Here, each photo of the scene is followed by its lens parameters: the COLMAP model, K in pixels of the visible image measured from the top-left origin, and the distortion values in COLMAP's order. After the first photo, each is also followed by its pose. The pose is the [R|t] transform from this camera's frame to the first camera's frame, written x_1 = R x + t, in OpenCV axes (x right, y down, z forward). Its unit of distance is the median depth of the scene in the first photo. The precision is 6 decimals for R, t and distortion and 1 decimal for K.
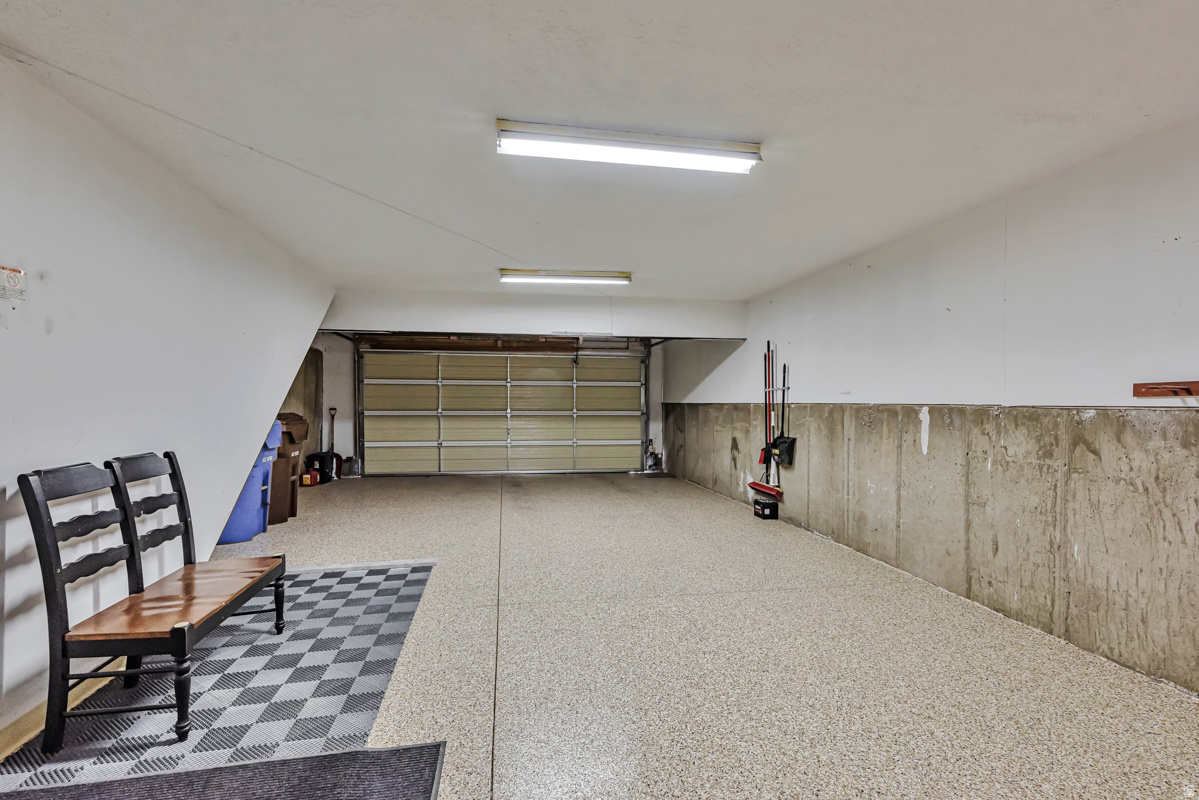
lens RADIAL K [[542.4, 0, 591.0], [0, 542.4, 396.9], [0, 0, 1]] dist [0.000273, -0.000027]
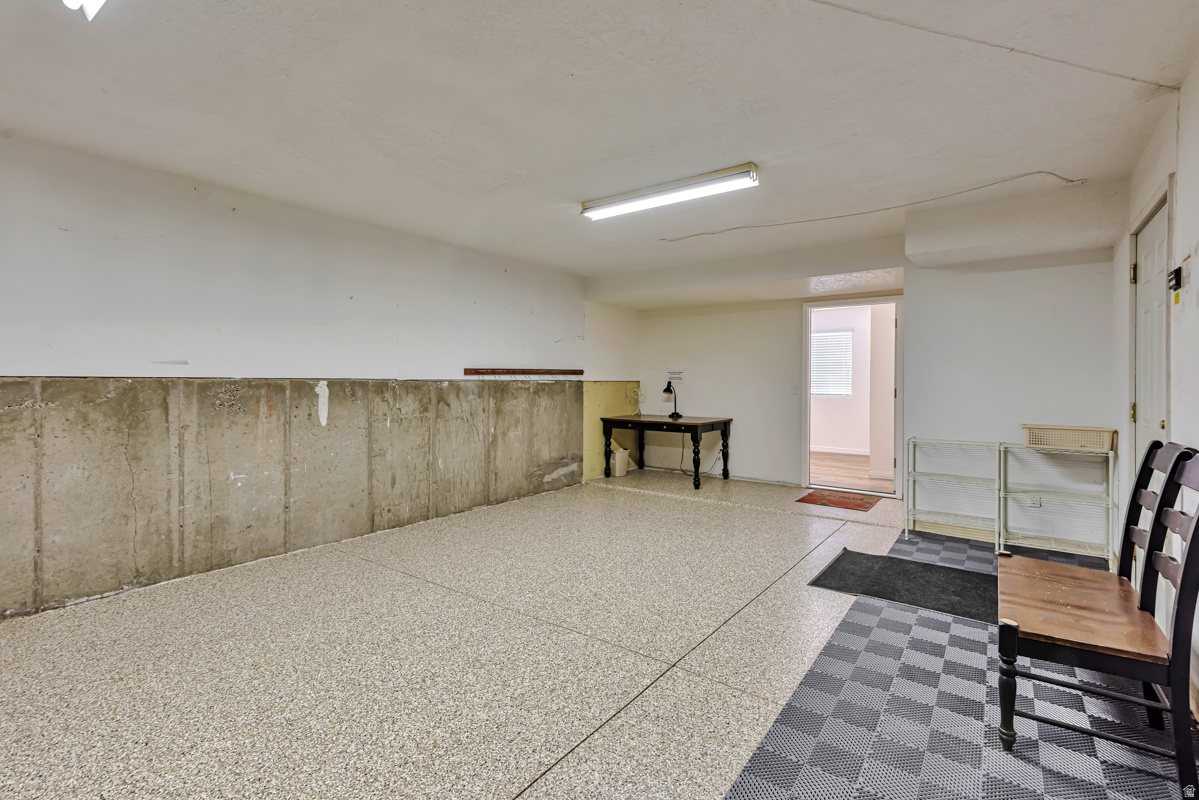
lens RADIAL K [[542.4, 0, 591.0], [0, 542.4, 396.9], [0, 0, 1]] dist [0.000273, -0.000027]
pose [[-0.685718, -0.003747, 0.727858, -0.562258], [0.006493, 0.999915, 0.011264, 0.044387], [-0.727839, 0.012450, -0.685635, 1.465263]]
